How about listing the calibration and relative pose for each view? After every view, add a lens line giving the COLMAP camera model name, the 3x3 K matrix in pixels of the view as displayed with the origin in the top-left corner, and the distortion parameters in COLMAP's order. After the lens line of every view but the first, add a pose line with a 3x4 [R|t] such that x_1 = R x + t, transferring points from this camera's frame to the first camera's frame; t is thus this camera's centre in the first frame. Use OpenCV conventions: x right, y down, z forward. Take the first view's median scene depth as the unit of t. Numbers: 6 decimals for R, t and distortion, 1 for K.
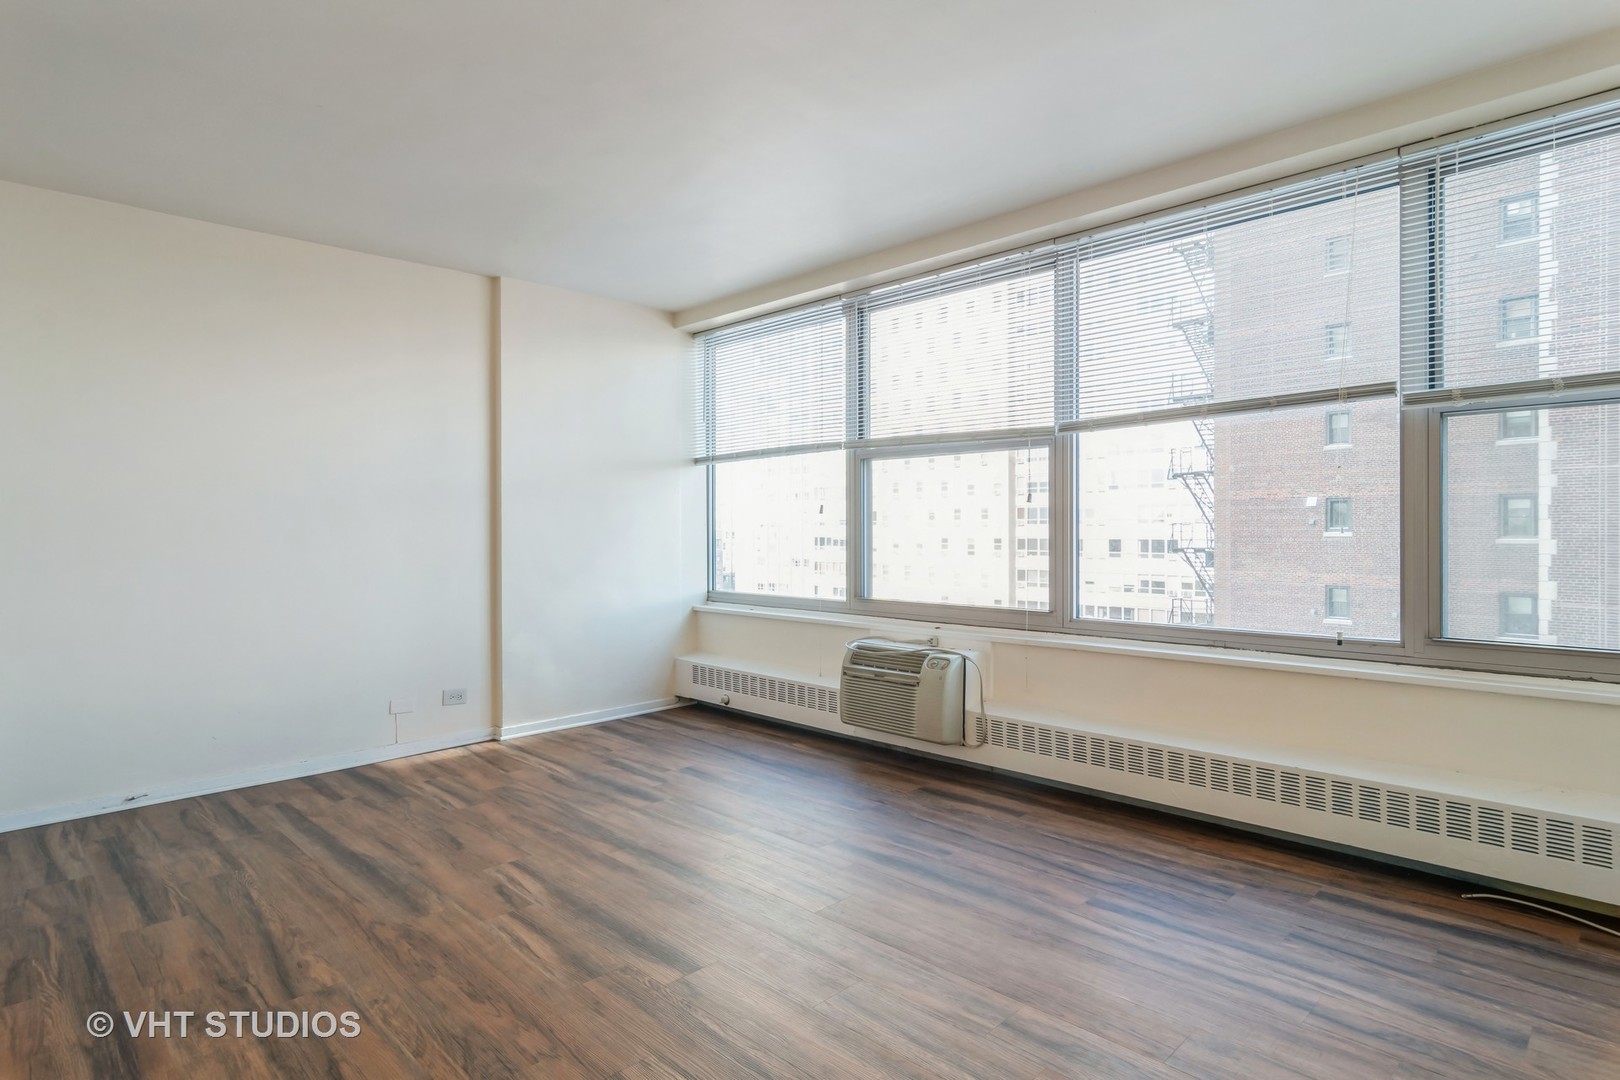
lens RADIAL K [[868.0, 0, 805.5], [0, 868.0, 546.7], [0, 0, 1]] dist [-0.002482, 0.003134]
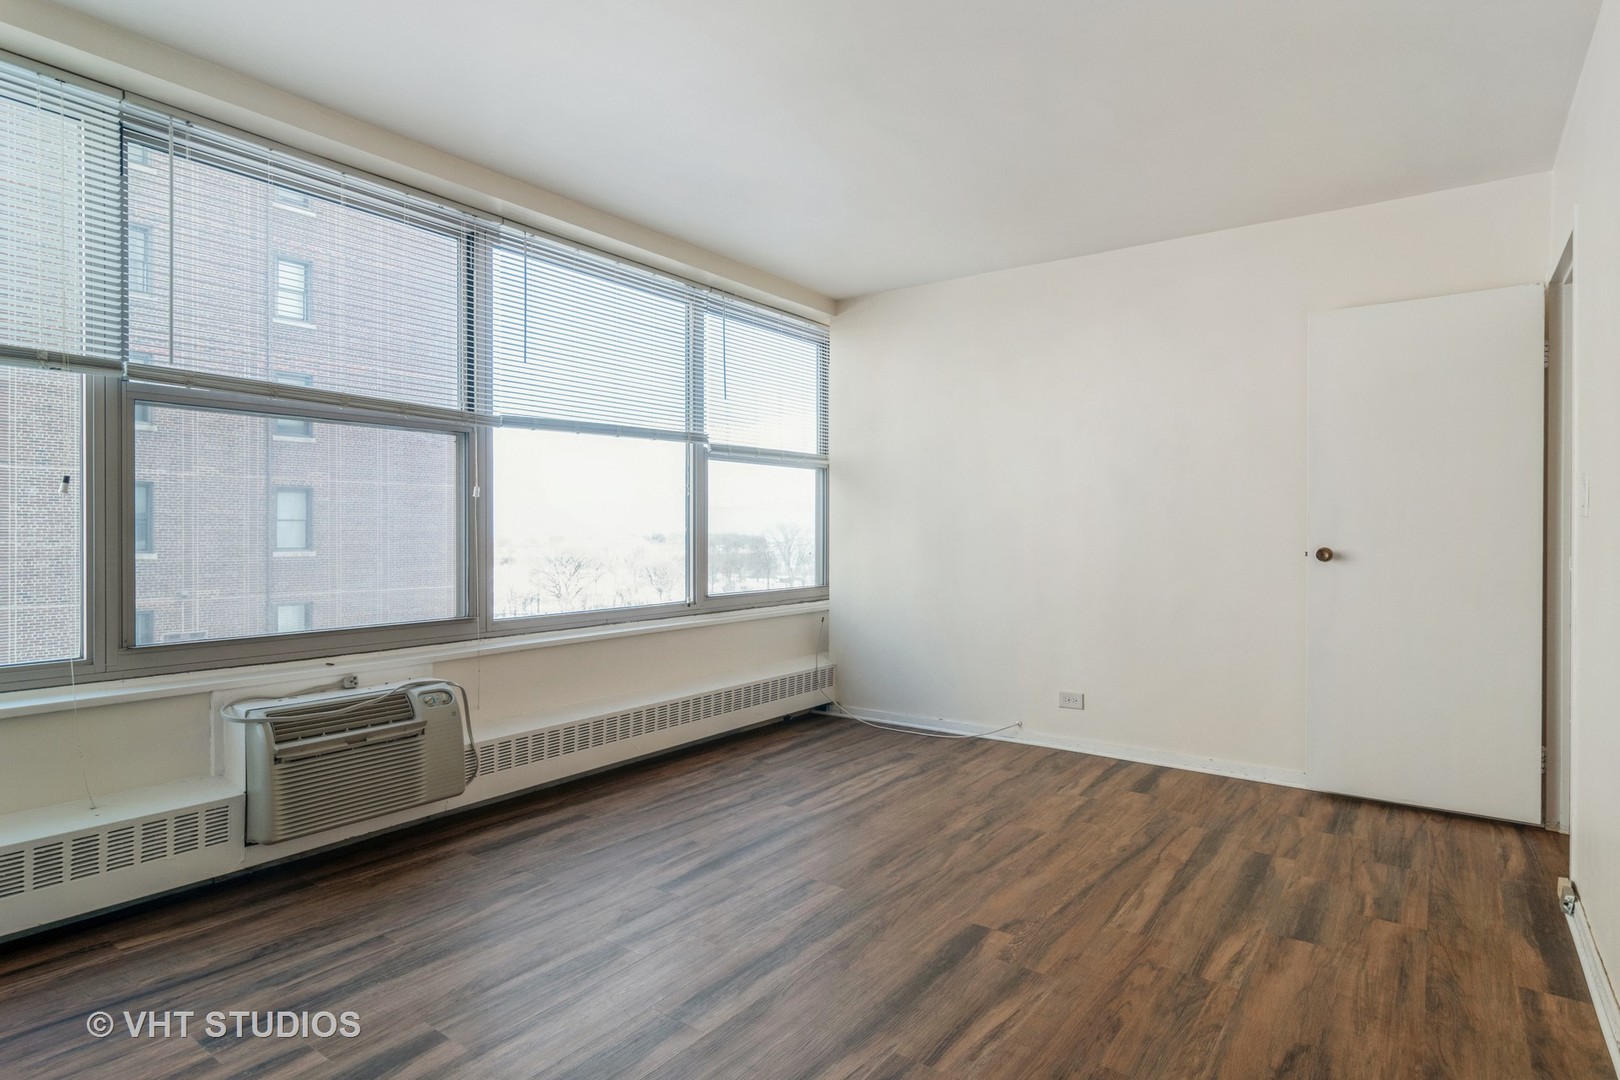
lens RADIAL K [[868.0, 0, 812.0], [0, 868.0, 541.0], [0, 0, 1]] dist [-0.002482, 0.003134]
pose [[-0.161477, -0.009050, 0.986835, -0.879580], [0.019100, 0.999742, 0.012294, -0.012253], [-0.986692, 0.020834, -0.161263, 1.035415]]
